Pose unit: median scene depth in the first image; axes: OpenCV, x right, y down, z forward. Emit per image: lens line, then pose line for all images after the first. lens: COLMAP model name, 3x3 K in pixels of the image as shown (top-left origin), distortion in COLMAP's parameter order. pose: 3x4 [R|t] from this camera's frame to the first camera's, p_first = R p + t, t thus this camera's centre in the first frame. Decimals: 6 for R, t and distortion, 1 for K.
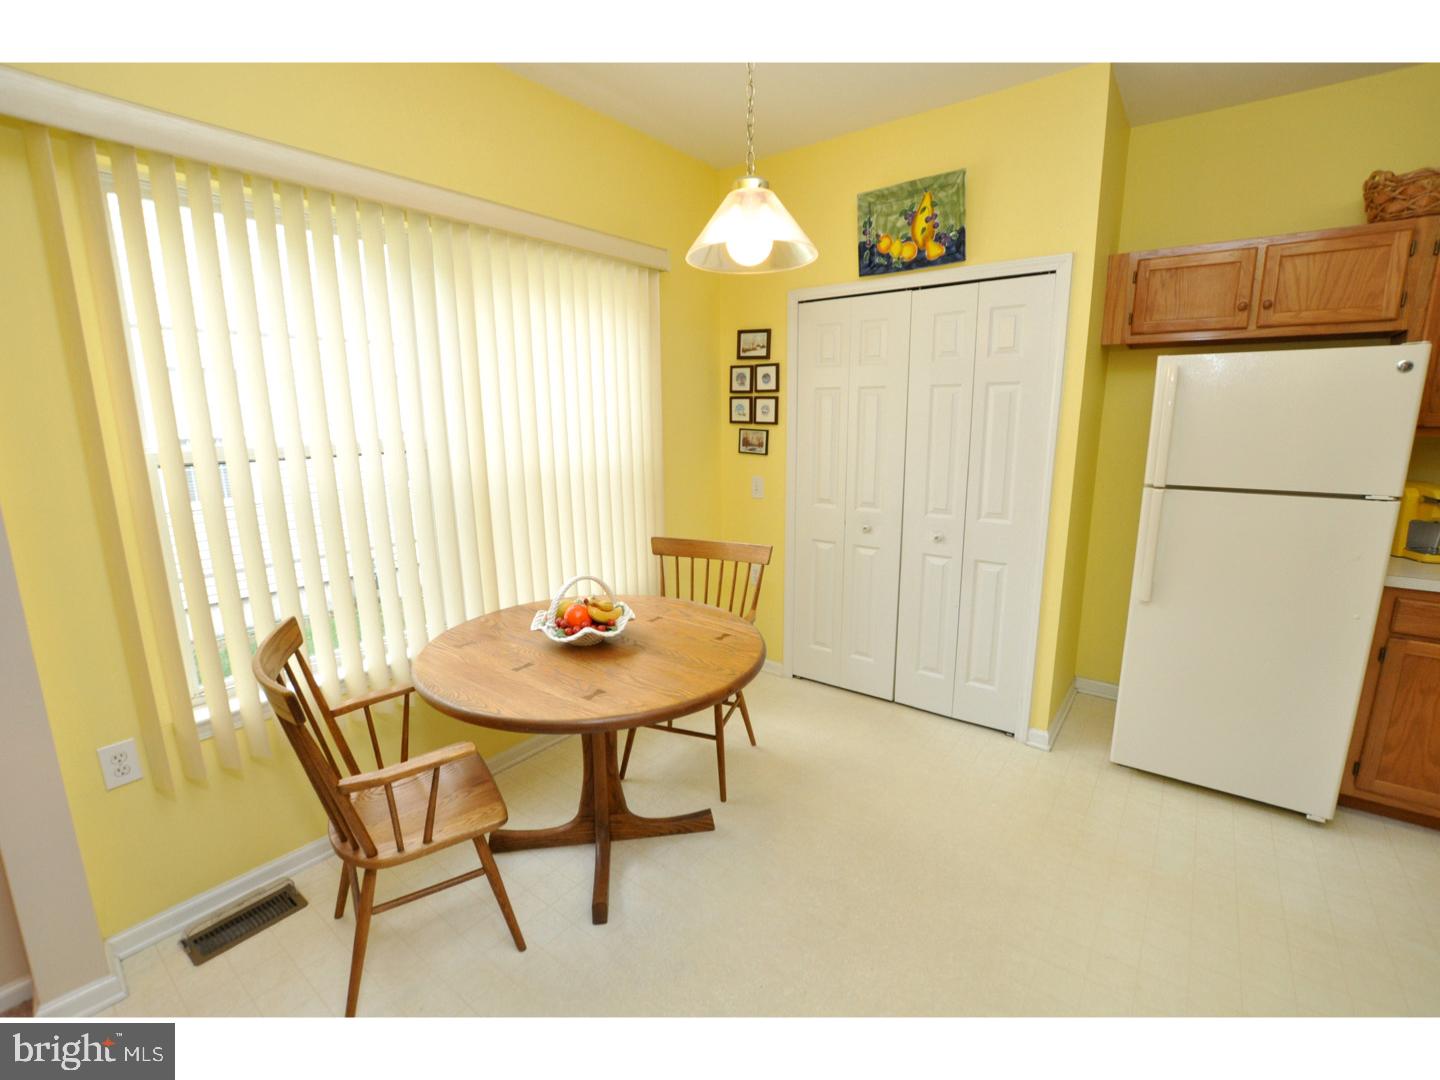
lens RADIAL K [[632.3, 0, 729.0], [0, 632.3, 536.8], [0, 0, 1]] dist [-0.017021, 0.000654]
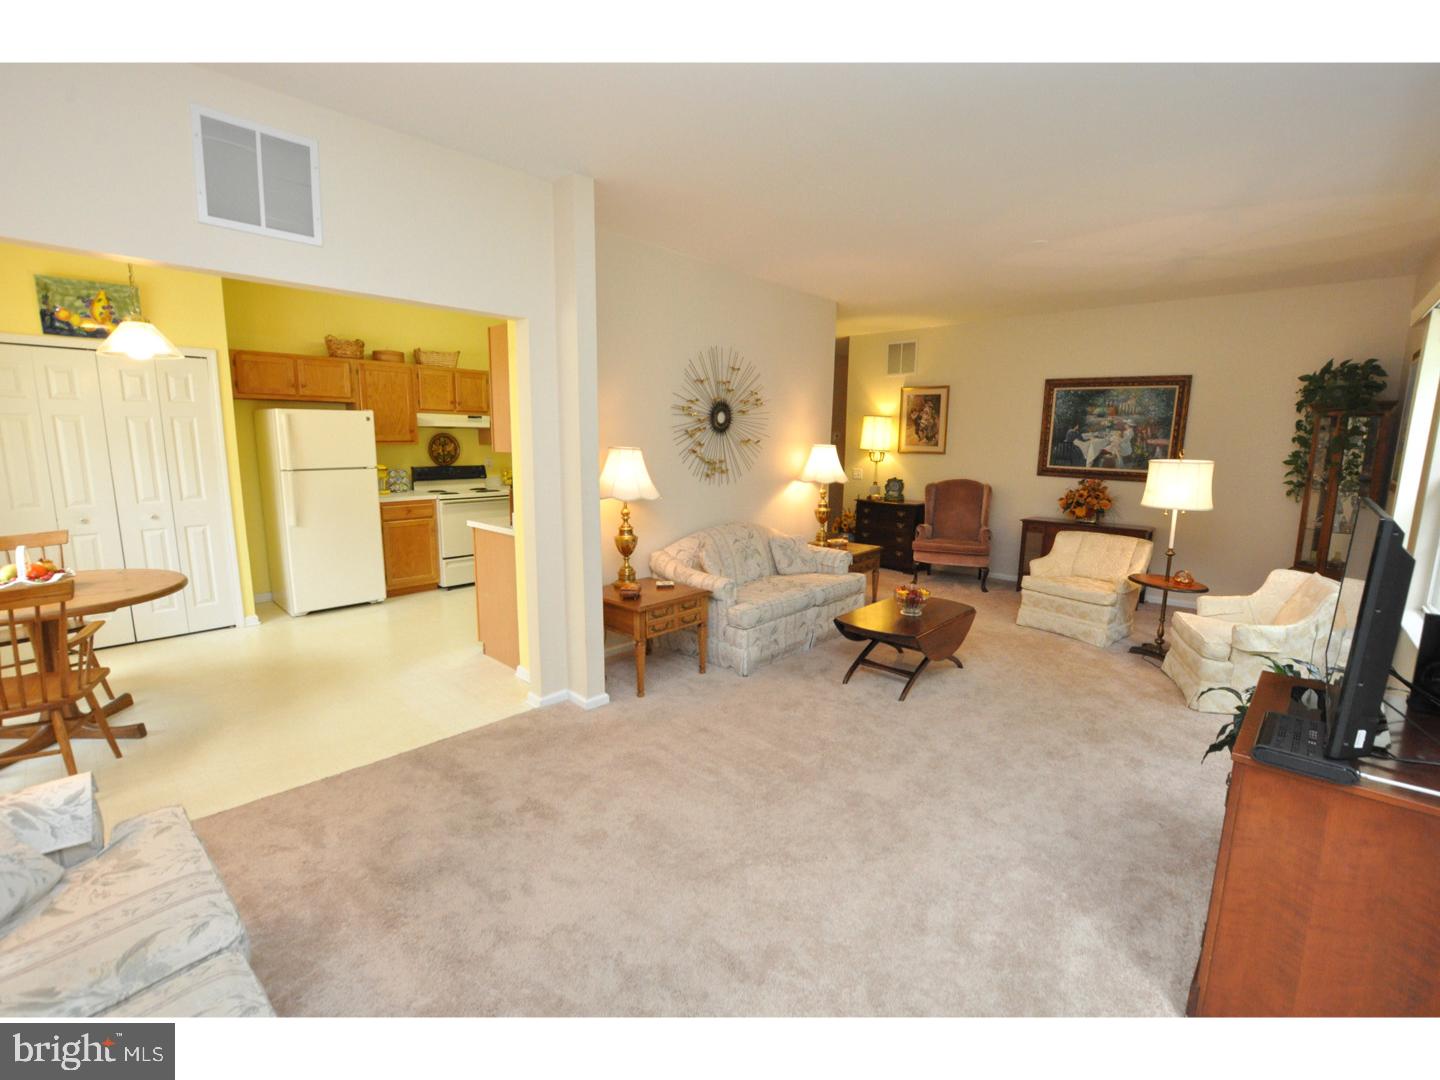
lens RADIAL K [[632.3, 0, 729.0], [0, 632.3, 536.8], [0, 0, 1]] dist [-0.017021, 0.000654]
pose [[0.087942, -0.150276, 0.984725, -1.092271], [0.180127, 0.974658, 0.132653, 0.104623], [-0.979704, 0.165709, 0.112782, -0.543072]]
